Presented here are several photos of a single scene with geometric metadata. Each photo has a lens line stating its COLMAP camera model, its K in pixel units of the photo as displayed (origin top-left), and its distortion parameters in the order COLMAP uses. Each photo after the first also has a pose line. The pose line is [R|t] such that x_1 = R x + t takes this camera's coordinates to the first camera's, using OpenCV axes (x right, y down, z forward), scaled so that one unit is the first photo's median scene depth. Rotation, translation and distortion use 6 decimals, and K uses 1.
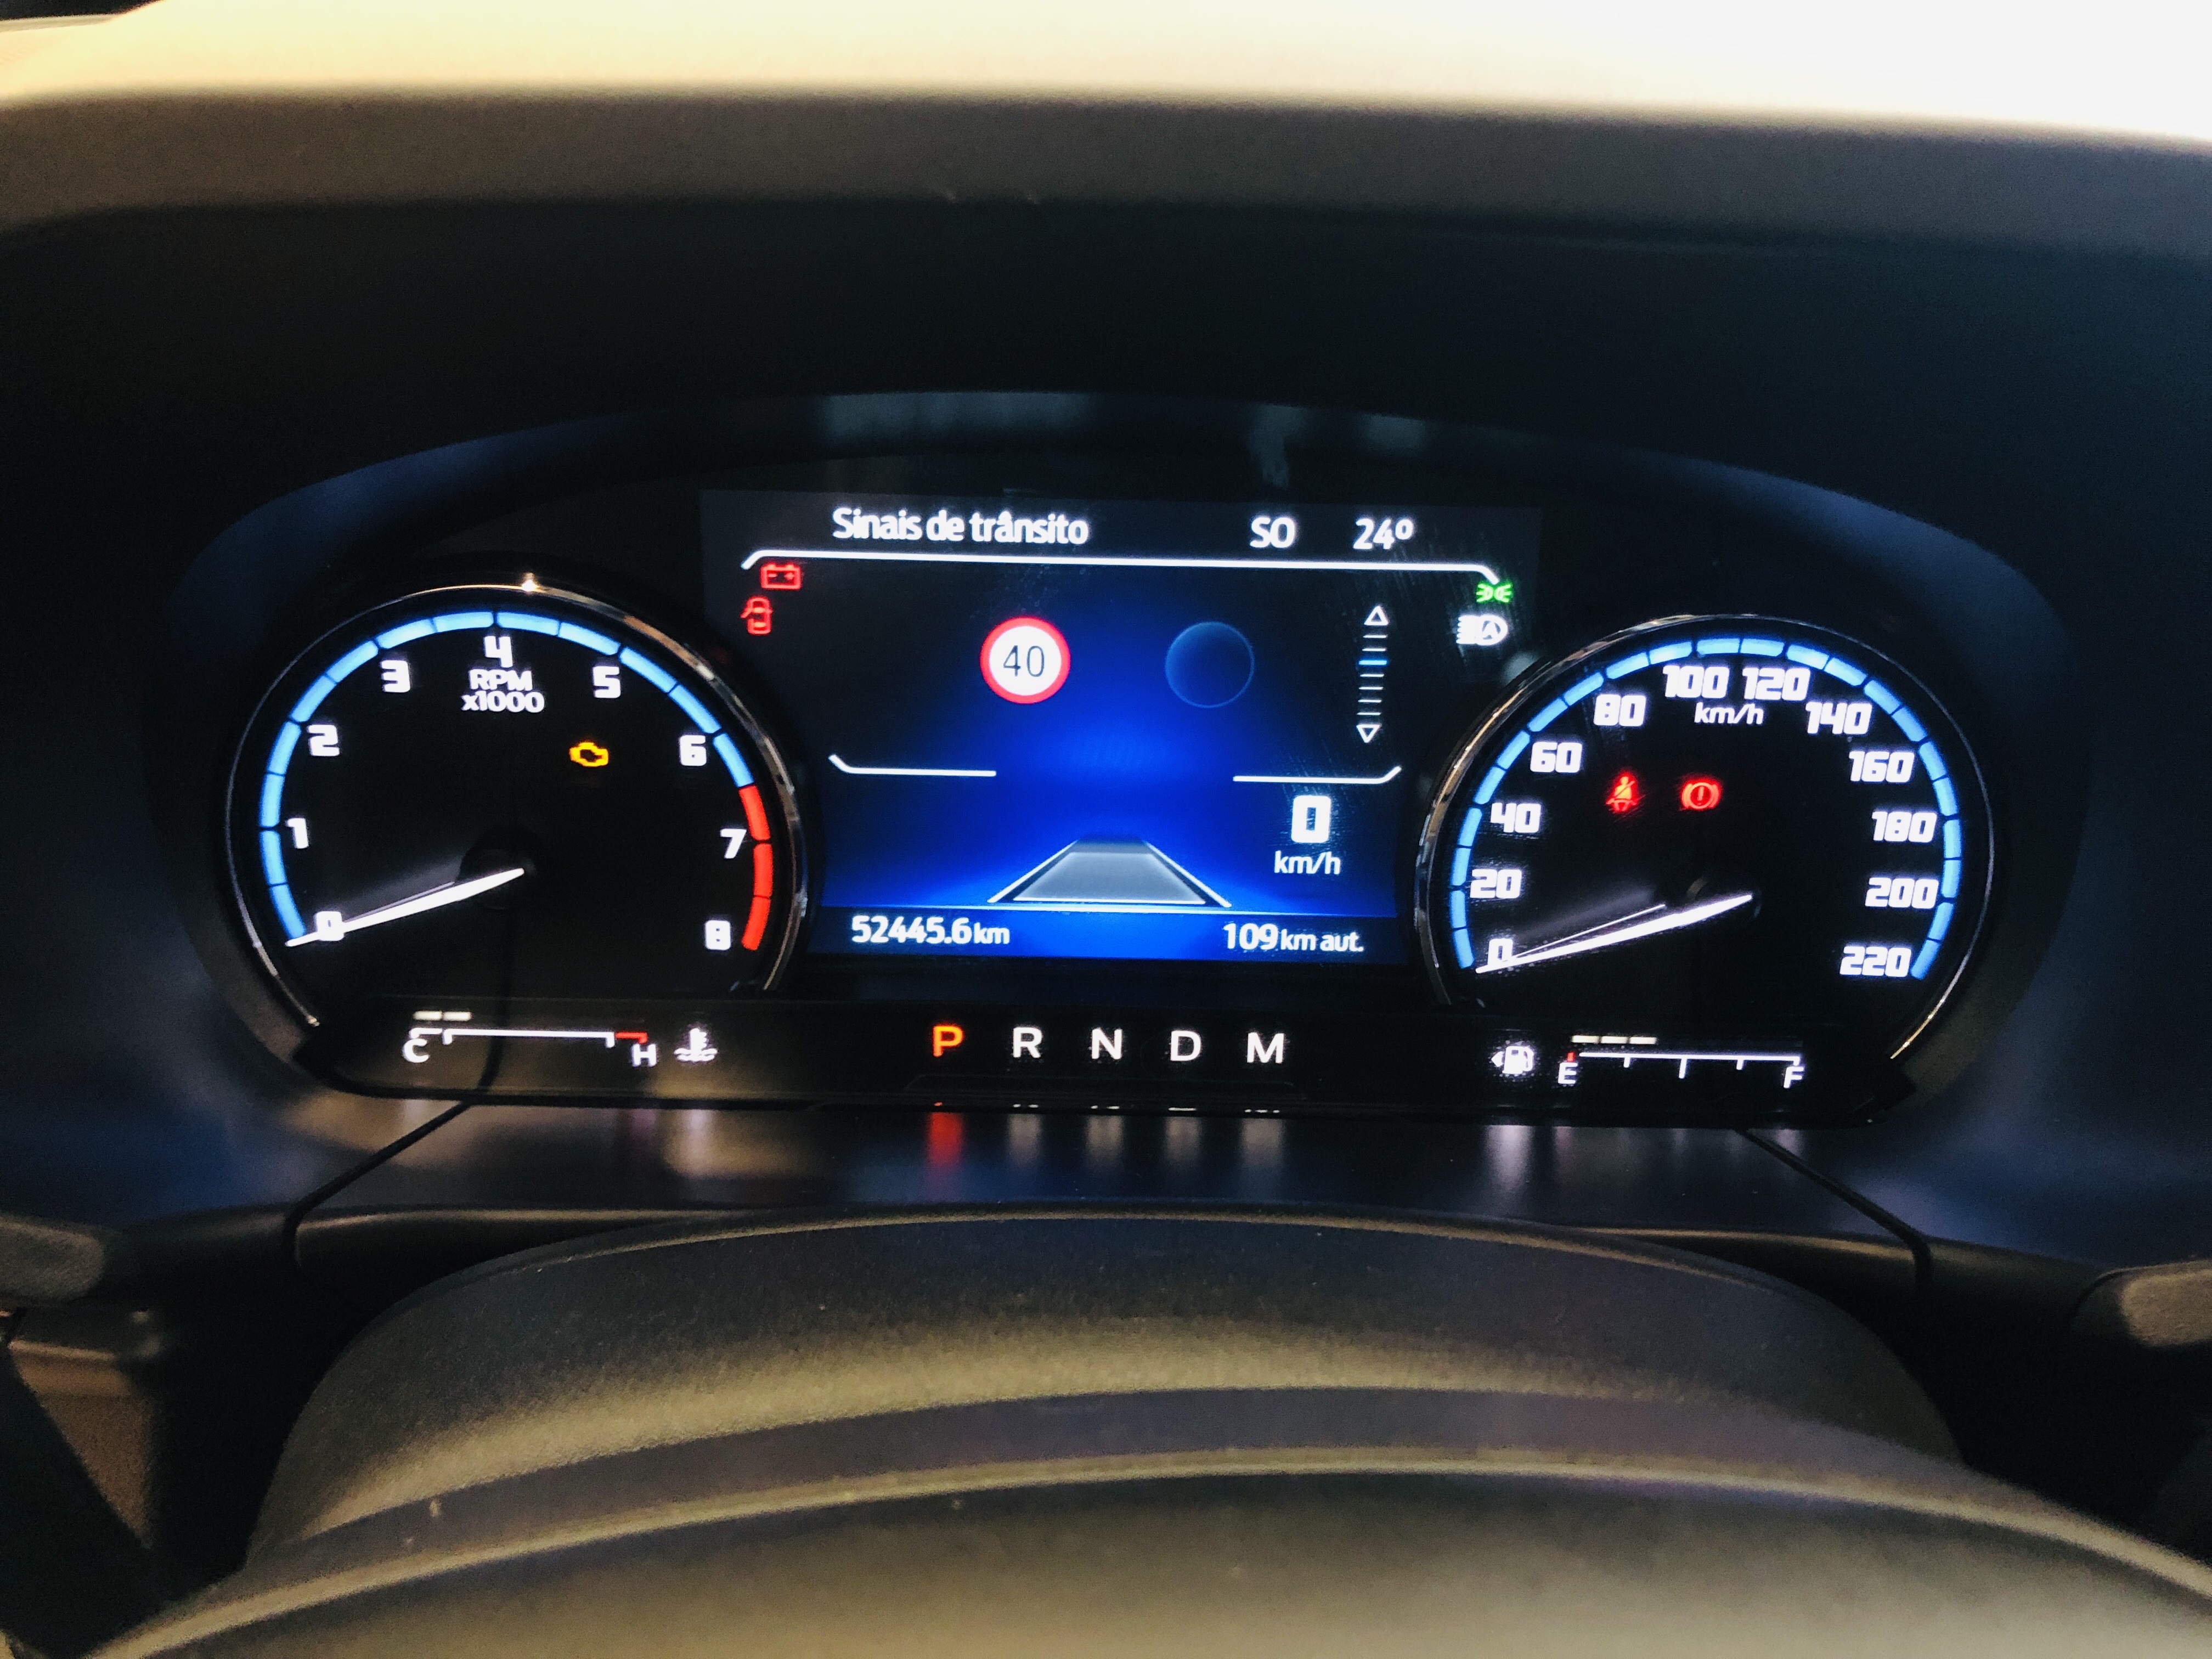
lens RADIAL K [[1819.4, 0, 1106.0], [0, 1819.4, 829.5], [0, 0, 1]] dist [0.039468, -0.071663]
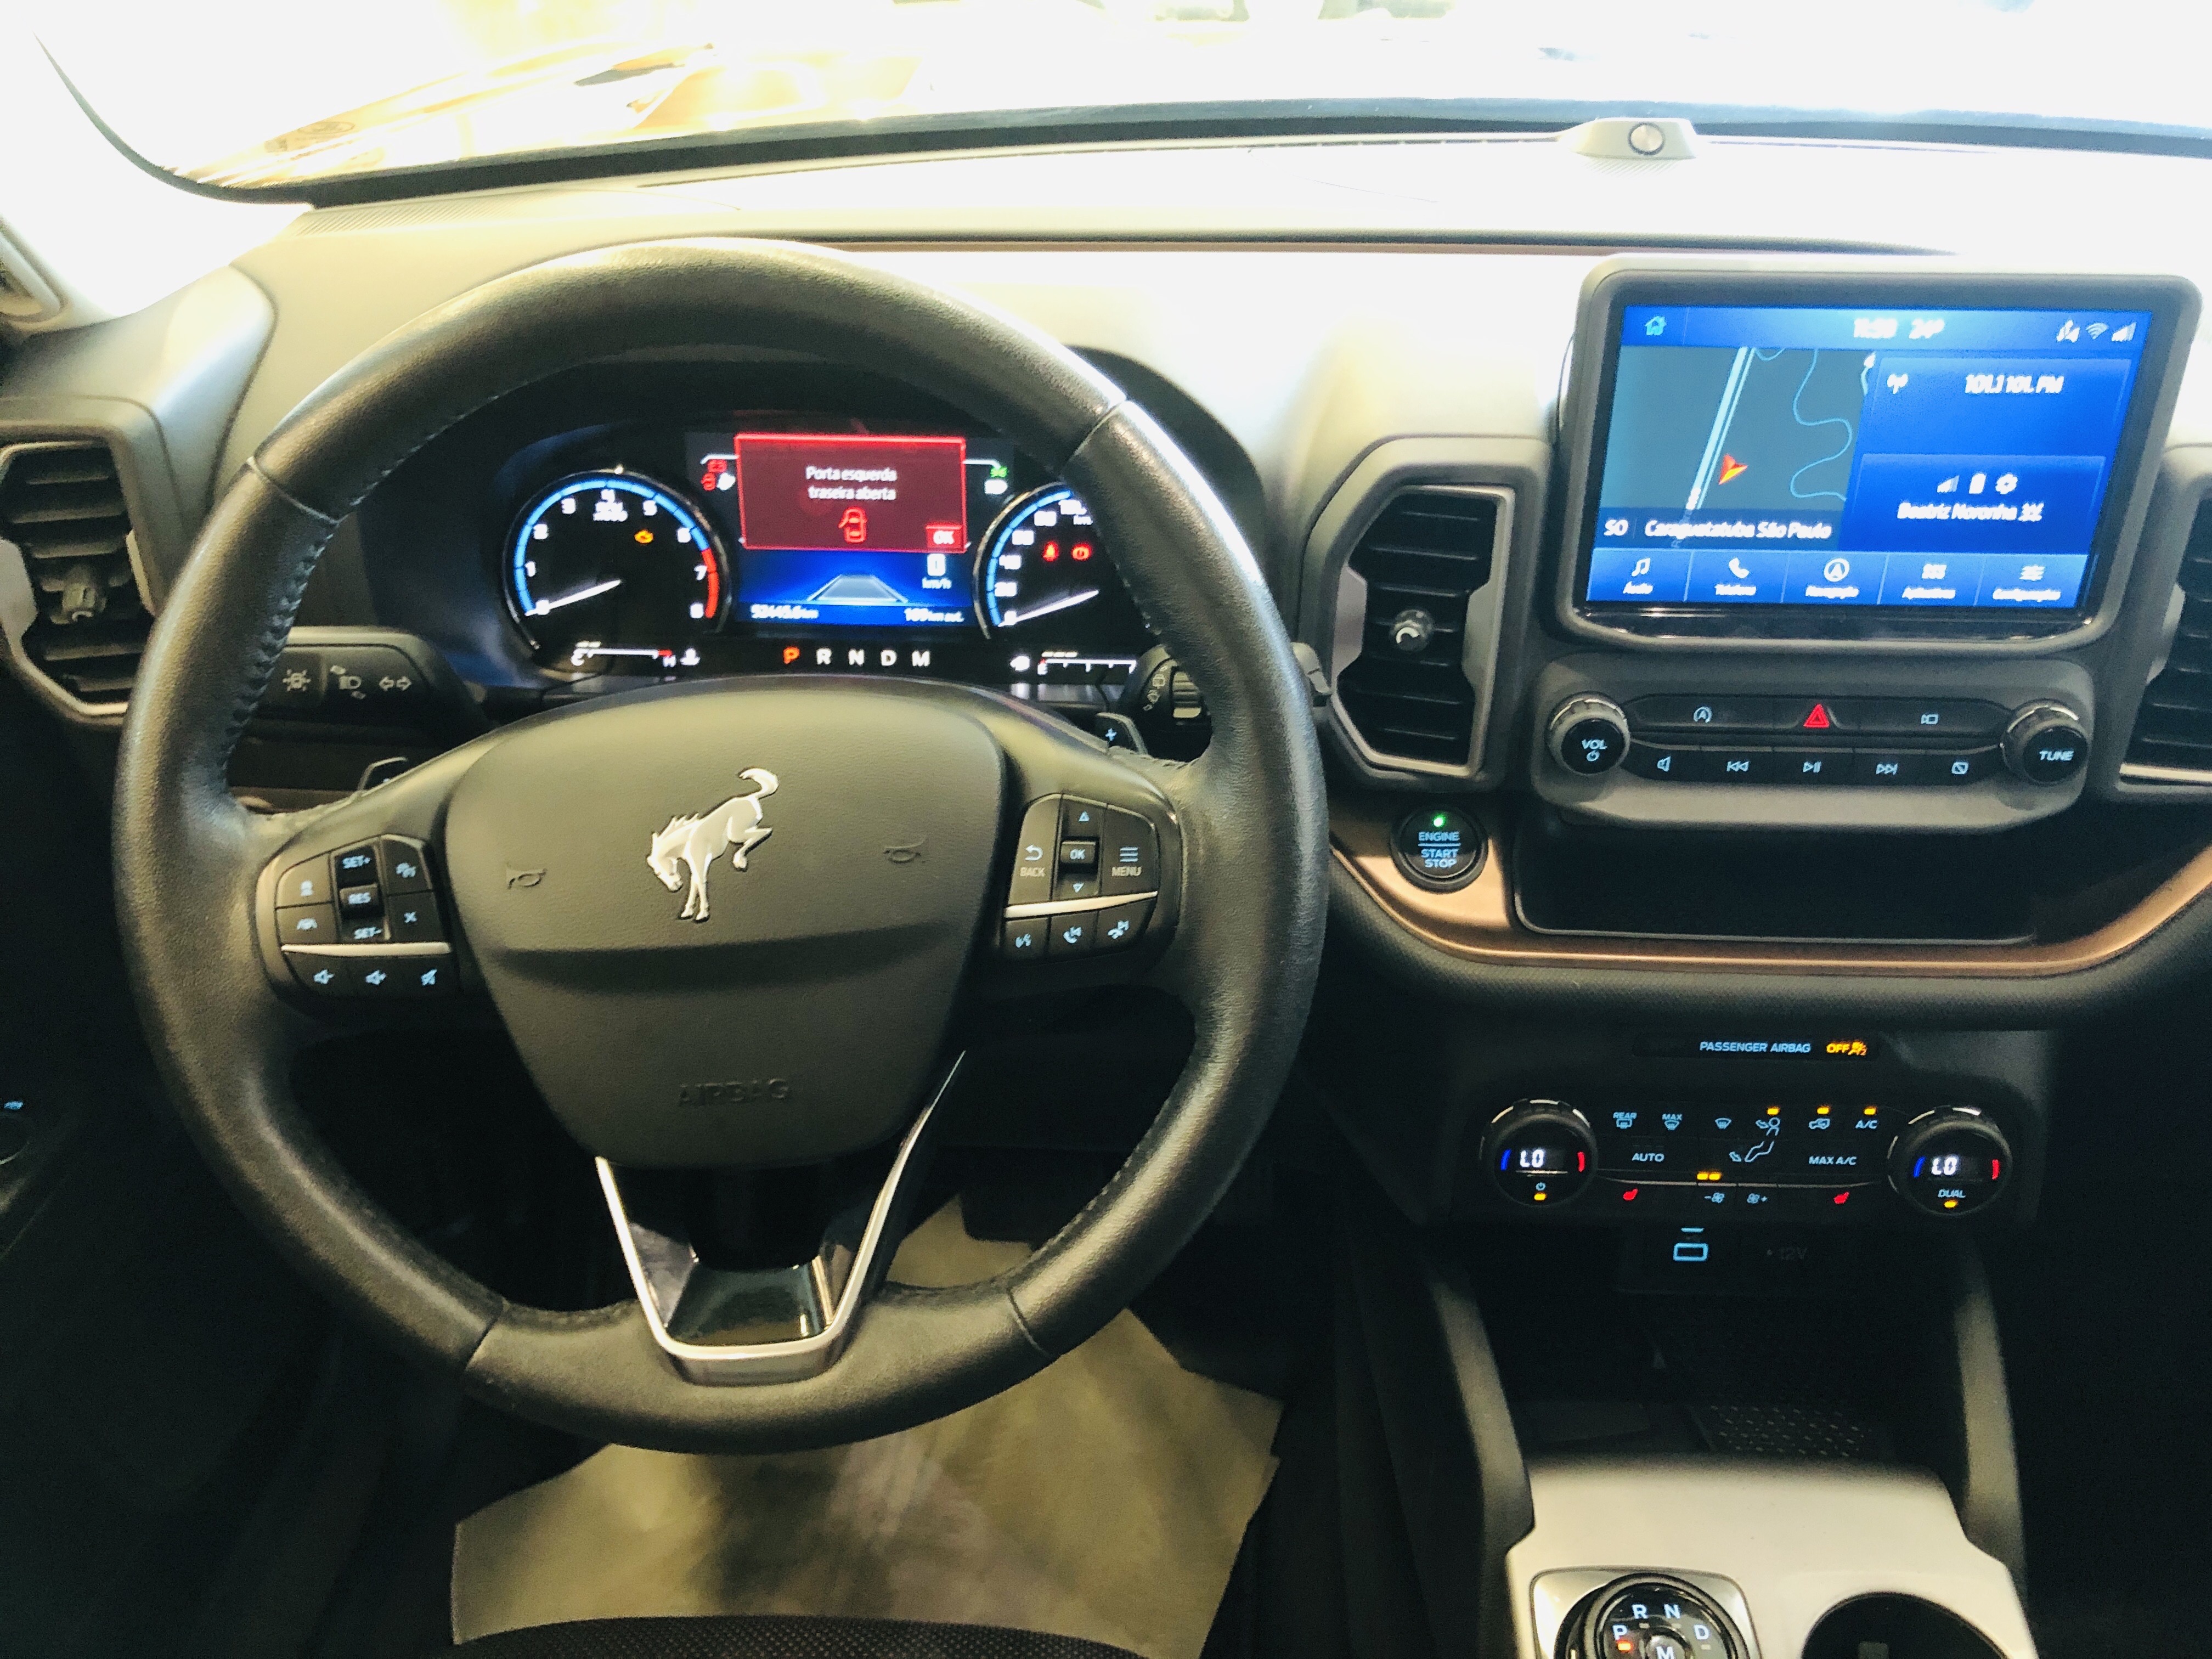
lens RADIAL K [[1840.1, 0, 1146.2], [0, 1840.1, 834.2], [0, 0, 1]] dist [0.110319, -0.332026]
pose [[0.999829, -0.002112, -0.018377, 0.457313], [0.003481, 0.997195, 0.074767, 0.178368], [0.018167, -0.074819, 0.997032, -1.573668]]
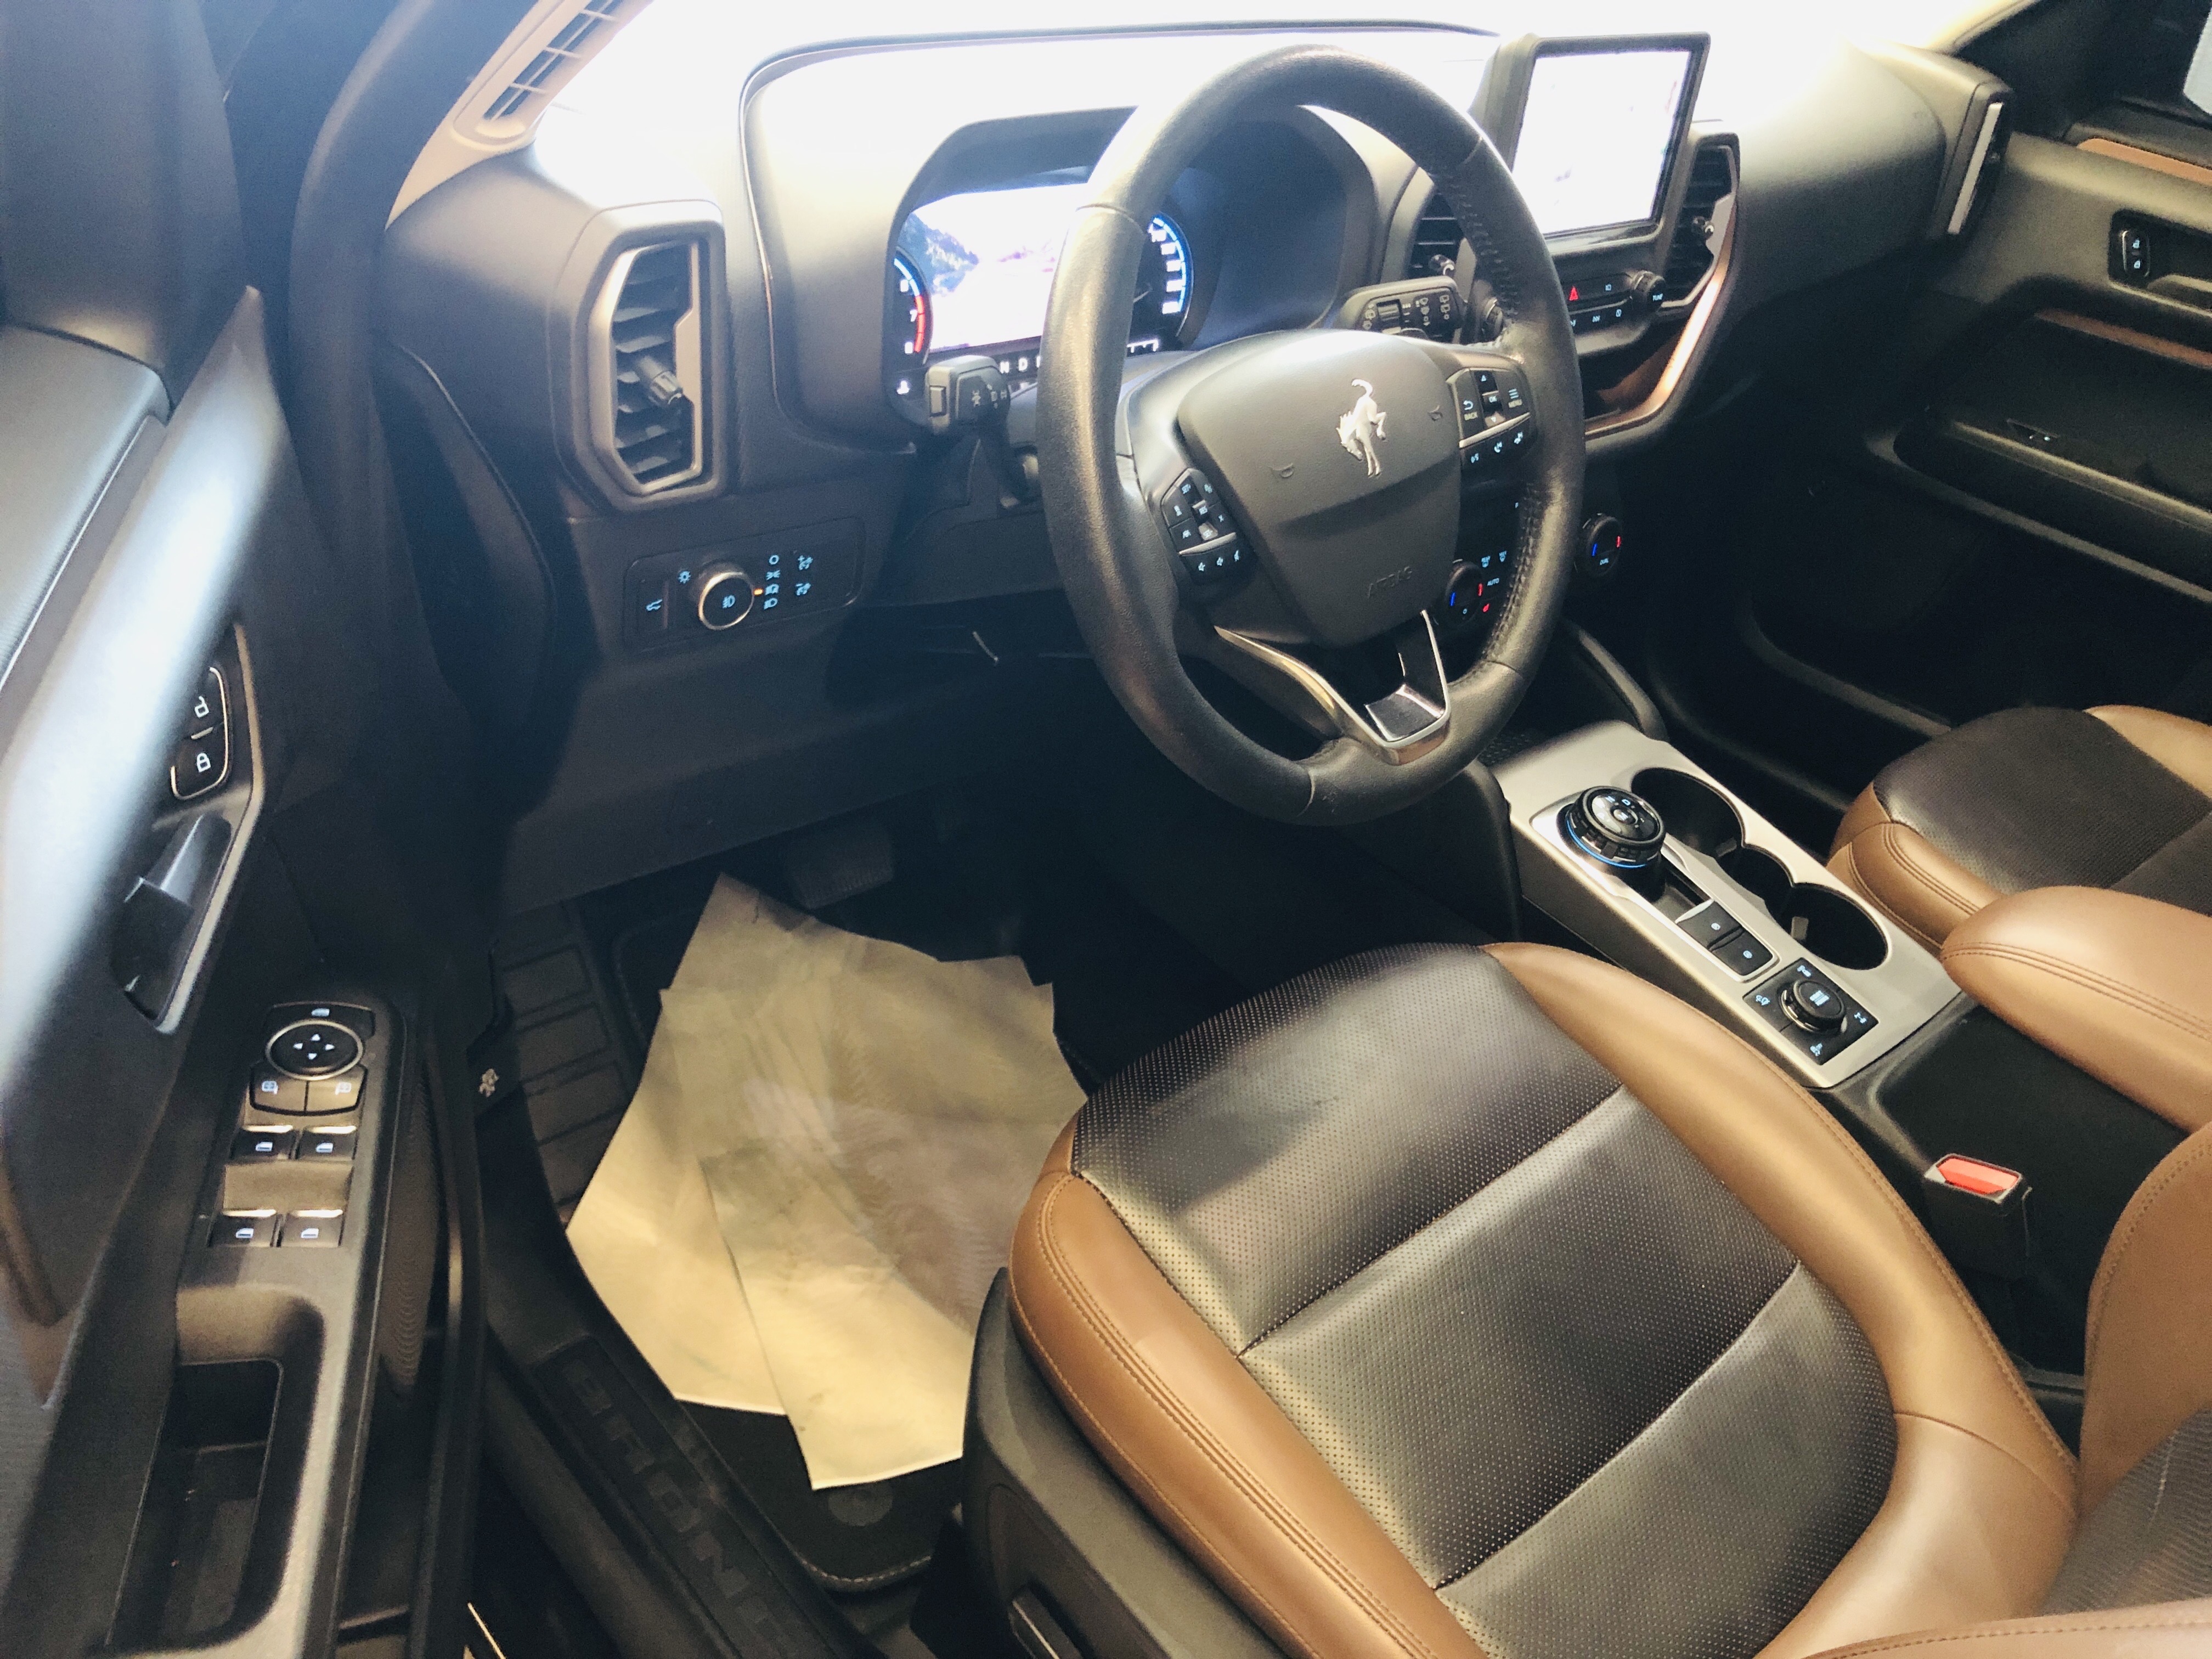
lens RADIAL K [[1819.4, 0, 1106.0], [0, 1819.4, 829.5], [0, 0, 1]] dist [0.039468, -0.071663]
pose [[0.730595, -0.308257, 0.609269, -2.184869], [0.192905, 0.949127, 0.248889, 0.131370], [-0.654995, -0.064306, 0.752892, -1.694311]]
